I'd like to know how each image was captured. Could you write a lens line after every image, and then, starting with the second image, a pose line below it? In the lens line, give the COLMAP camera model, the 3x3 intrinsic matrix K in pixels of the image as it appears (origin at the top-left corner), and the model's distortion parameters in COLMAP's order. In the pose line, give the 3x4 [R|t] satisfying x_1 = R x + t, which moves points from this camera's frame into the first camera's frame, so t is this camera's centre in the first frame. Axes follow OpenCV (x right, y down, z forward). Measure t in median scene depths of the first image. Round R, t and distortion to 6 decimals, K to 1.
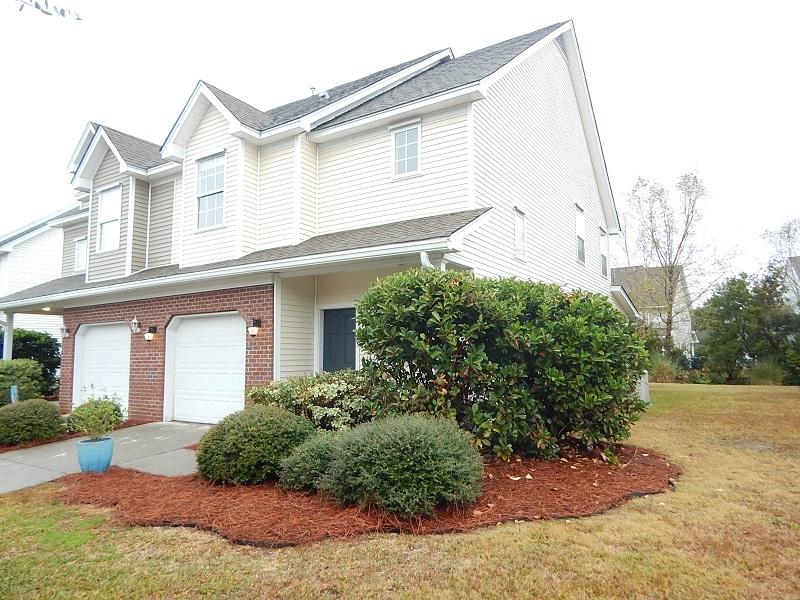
lens RADIAL K [[518.8, 0, 399.8], [0, 518.8, 294.5], [0, 0, 1]] dist [-0.004915, -0.007035]
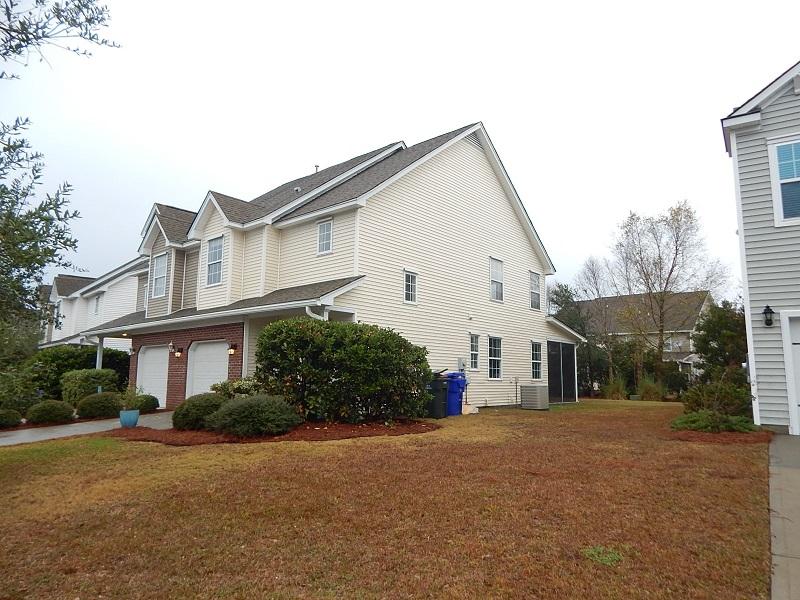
lens RADIAL K [[517.9, 0, 401.2], [0, 517.9, 295.4], [0, 0, 1]] dist [0.007212, -0.002592]
pose [[0.988930, -0.007471, -0.148197, 0.423099], [0.001963, 0.999303, -0.037279, -0.037635], [0.148373, 0.036576, 0.988255, -0.458425]]
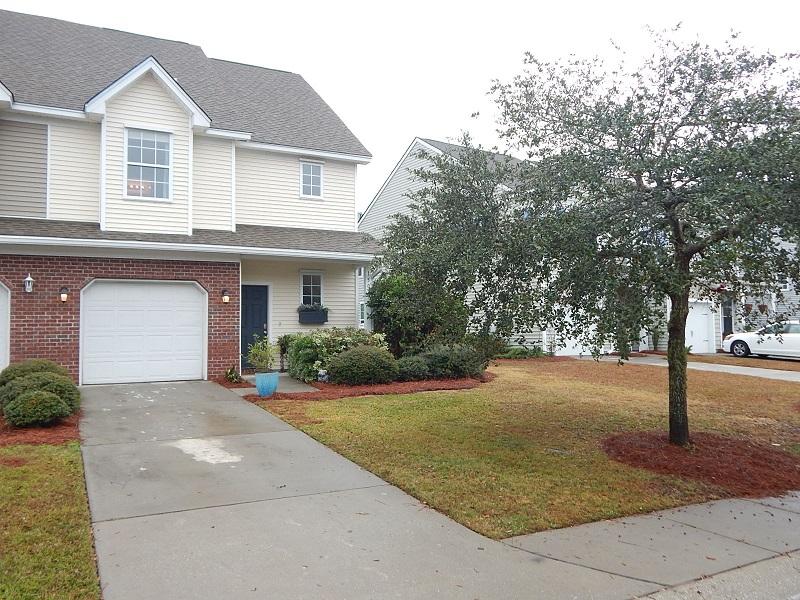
lens RADIAL K [[651.3, 0, 398.9], [0, 651.3, 300.9], [0, 0, 1]] dist [0.005358, -0.002488]
pose [[0.510584, 0.053343, 0.858171, -1.241331], [-0.091621, 0.995767, -0.007384, 0.041803], [-0.854932, -0.074857, 0.513310, -0.136048]]
